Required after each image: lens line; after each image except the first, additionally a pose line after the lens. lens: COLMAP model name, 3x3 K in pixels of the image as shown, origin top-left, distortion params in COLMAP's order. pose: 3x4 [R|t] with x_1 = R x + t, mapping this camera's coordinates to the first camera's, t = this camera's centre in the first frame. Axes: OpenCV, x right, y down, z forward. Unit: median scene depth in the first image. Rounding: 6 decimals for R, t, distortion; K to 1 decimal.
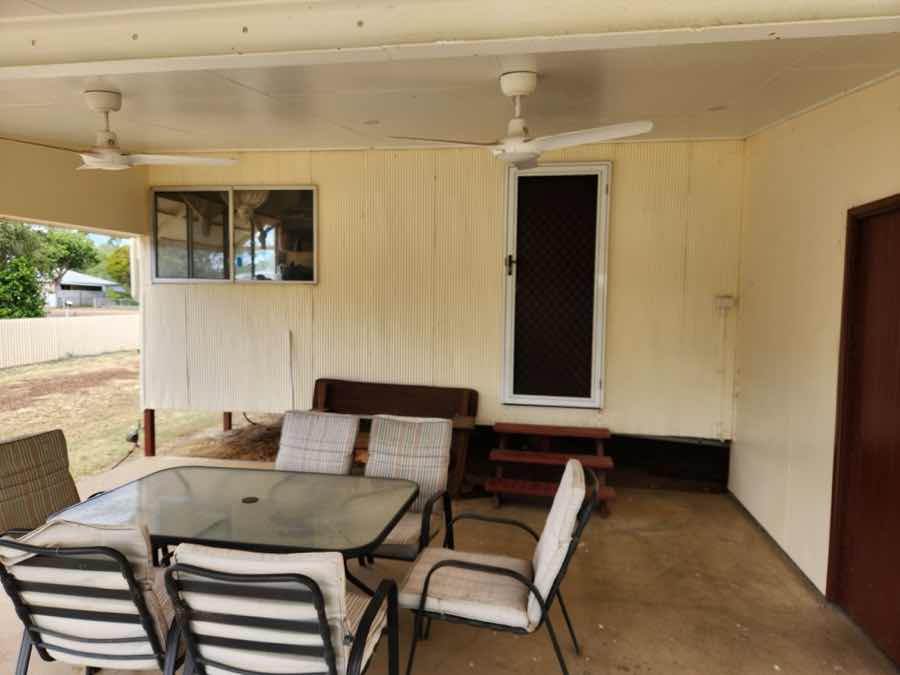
lens RADIAL K [[602.9, 0, 454.3], [0, 602.9, 335.1], [0, 0, 1]] dist [0.049742, -0.041391]
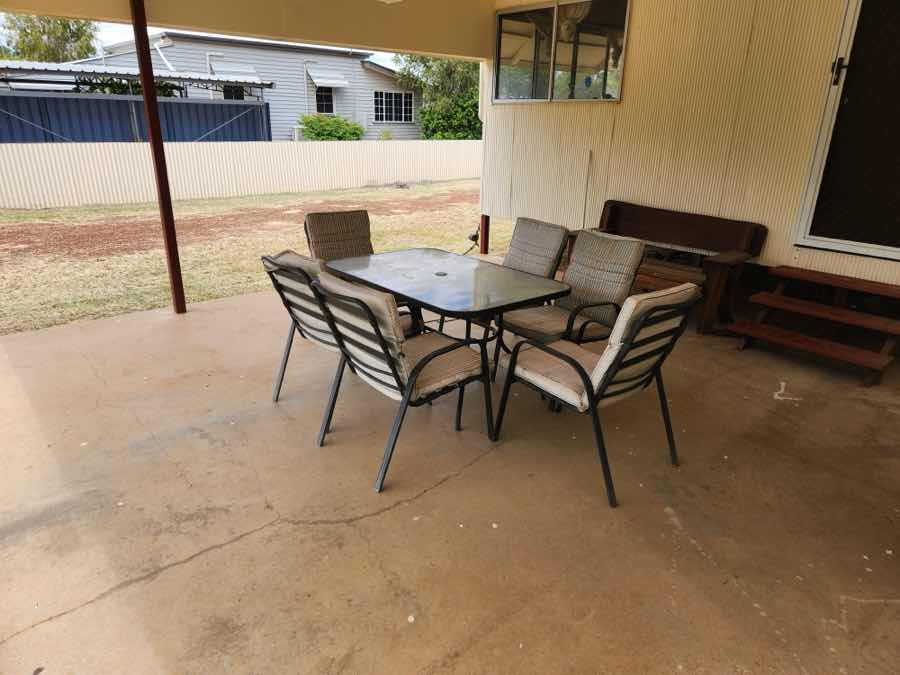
lens RADIAL K [[602.9, 0, 454.8], [0, 602.9, 336.1], [0, 0, 1]] dist [0.049742, -0.041391]
pose [[0.778242, 0.216013, -0.589642, 0.235693], [-0.049891, 0.957274, 0.284845, 0.013250], [0.625979, -0.192261, 0.755768, 0.003052]]
